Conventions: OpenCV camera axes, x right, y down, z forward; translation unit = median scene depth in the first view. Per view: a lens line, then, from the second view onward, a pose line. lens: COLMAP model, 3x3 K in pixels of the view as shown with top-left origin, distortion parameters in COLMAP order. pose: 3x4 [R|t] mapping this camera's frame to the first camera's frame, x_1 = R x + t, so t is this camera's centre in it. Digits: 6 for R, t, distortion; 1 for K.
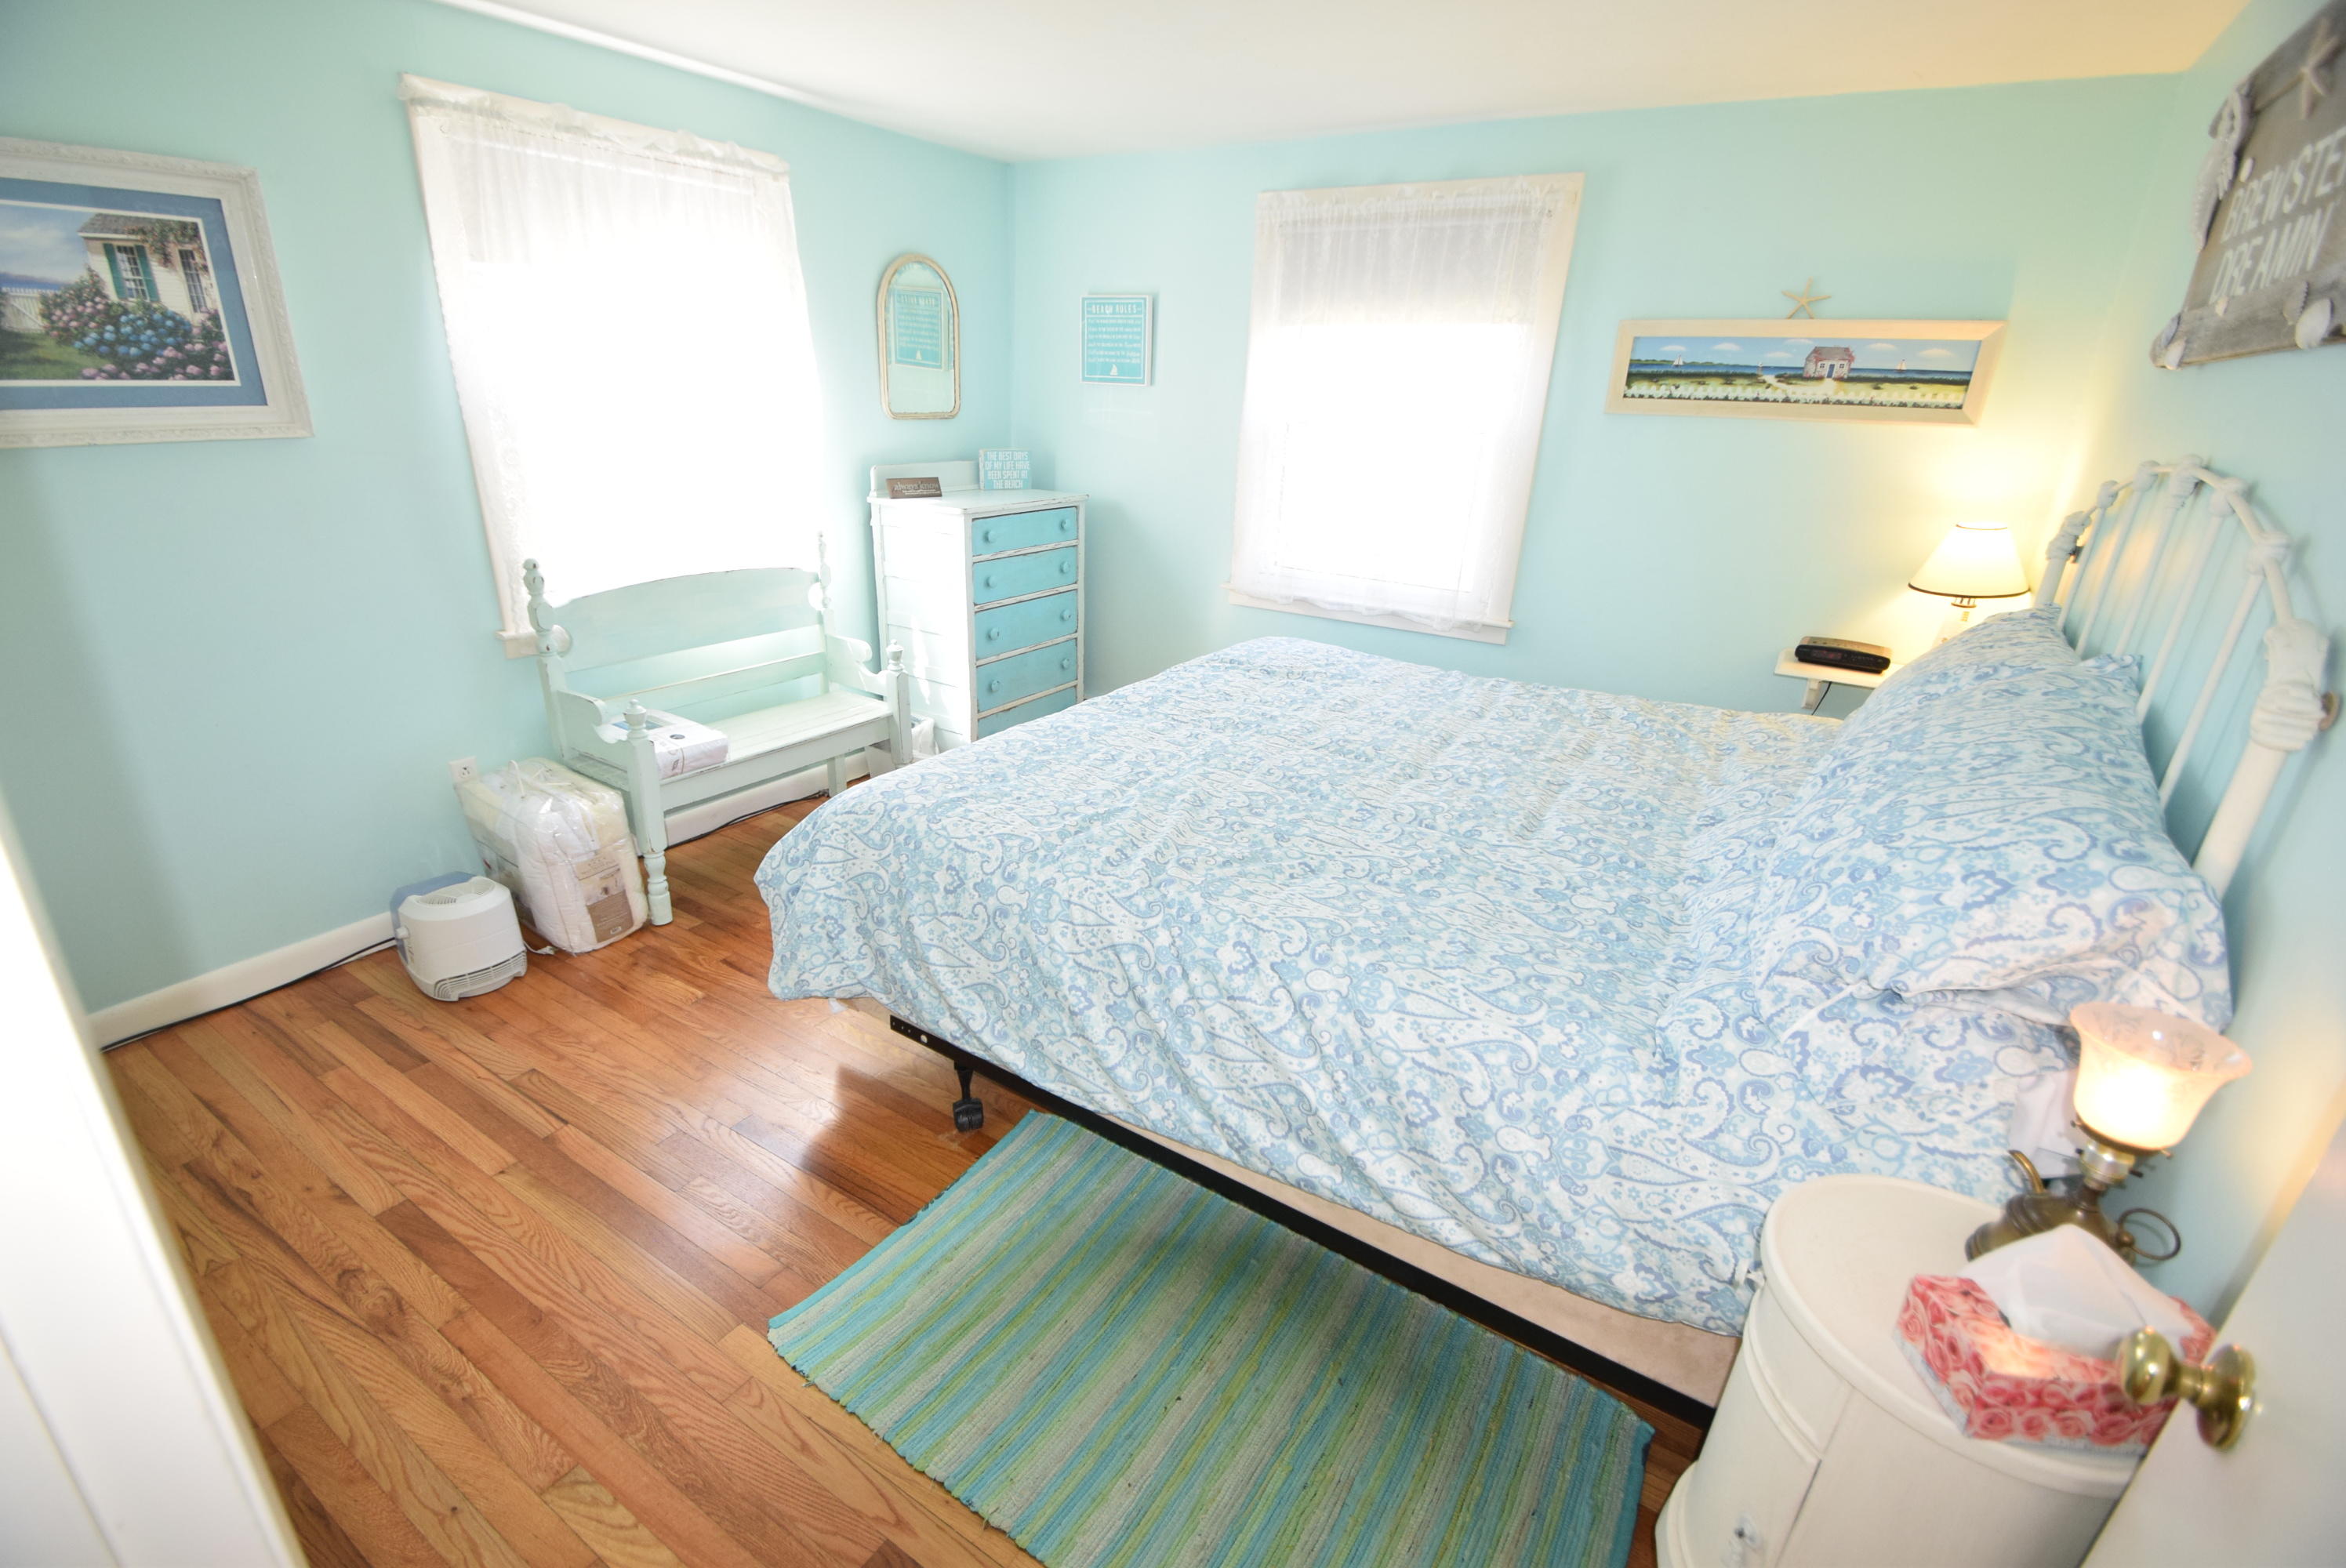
lens RADIAL K [[1035.2, 0, 1154.0], [0, 1035.2, 802.8], [0, 0, 1]] dist [0.026287, -0.024511]
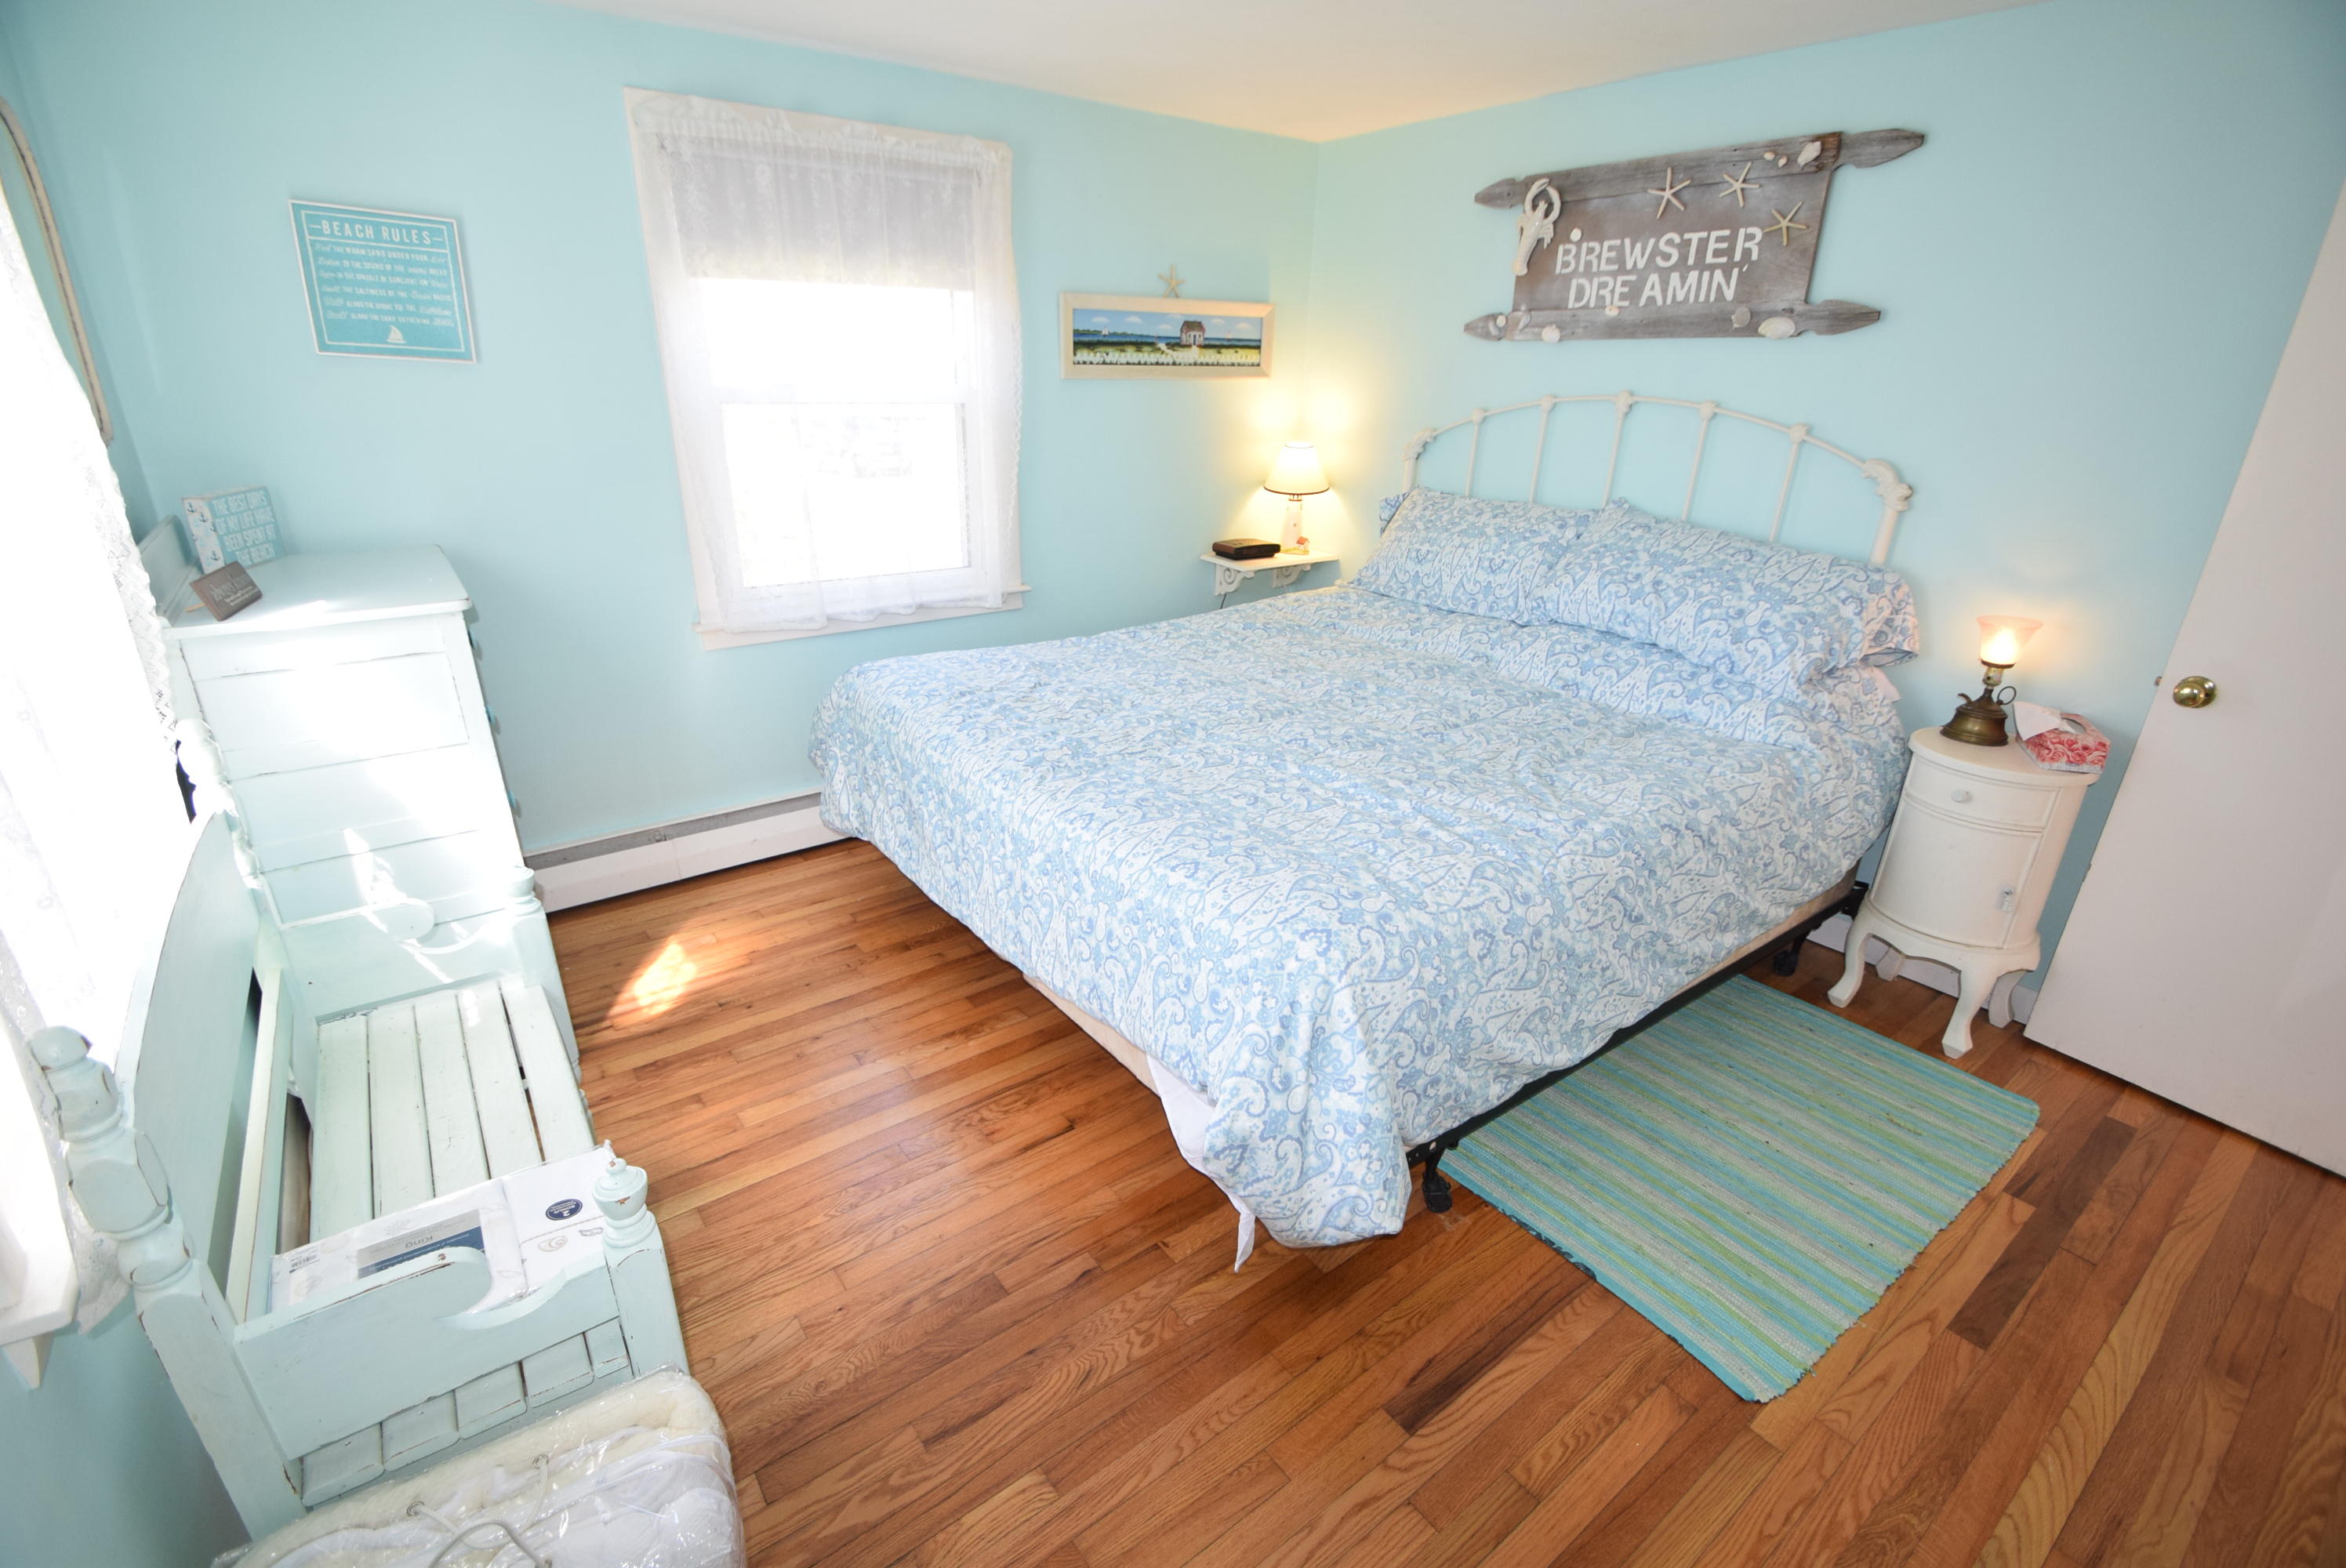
lens RADIAL K [[1035.2, 0, 1154.0], [0, 1035.2, 802.8], [0, 0, 1]] dist [0.026287, -0.024511]
pose [[0.354415, -0.390663, 0.849572, -0.691393], [0.347537, 0.898498, 0.268179, -0.255624], [-0.868106, 0.200211, 0.454211, 0.558747]]
